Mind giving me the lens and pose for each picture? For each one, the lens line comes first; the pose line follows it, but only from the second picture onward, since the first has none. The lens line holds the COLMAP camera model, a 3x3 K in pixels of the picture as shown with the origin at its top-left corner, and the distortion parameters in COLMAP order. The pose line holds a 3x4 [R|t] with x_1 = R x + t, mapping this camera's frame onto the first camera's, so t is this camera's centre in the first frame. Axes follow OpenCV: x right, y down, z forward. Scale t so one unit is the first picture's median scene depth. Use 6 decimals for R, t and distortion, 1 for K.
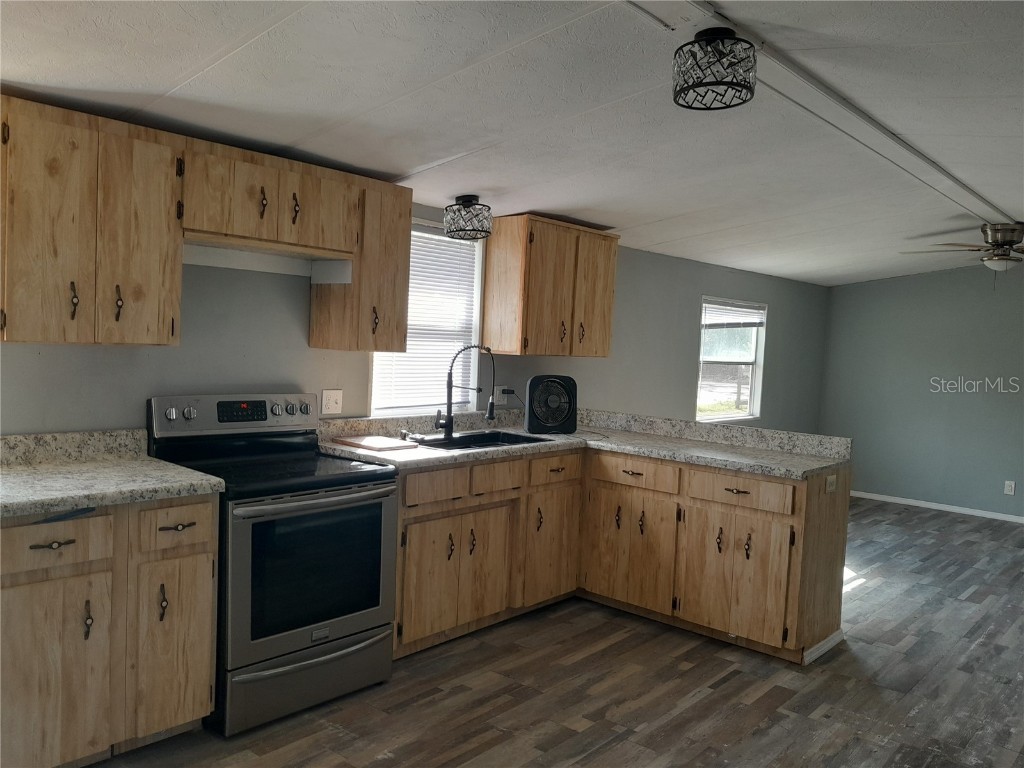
lens RADIAL K [[799.6, 0, 515.8], [0, 799.6, 392.8], [0, 0, 1]] dist [-0.008073, 0.000207]
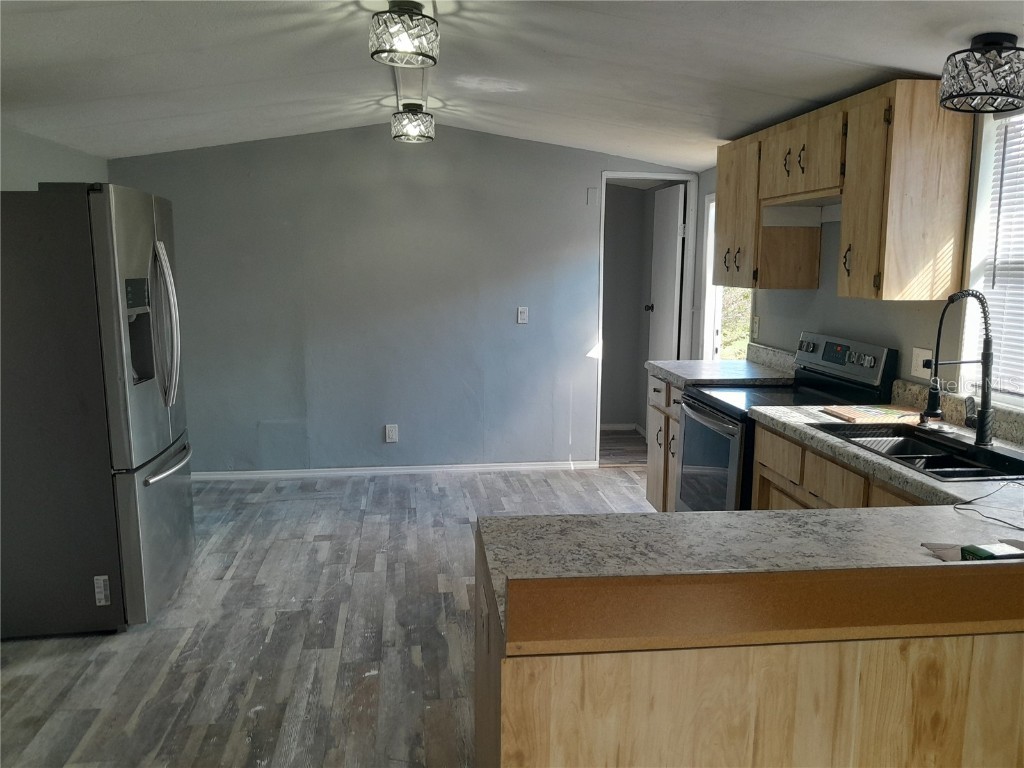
lens RADIAL K [[799.6, 0, 513.6], [0, 799.6, 379.1], [0, 0, 1]] dist [-0.008073, 0.000207]
pose [[-0.659899, 0.058622, -0.749064, 0.787329], [-0.084967, 0.984734, 0.151919, -0.072387], [0.746535, 0.163897, -0.644844, 1.459136]]
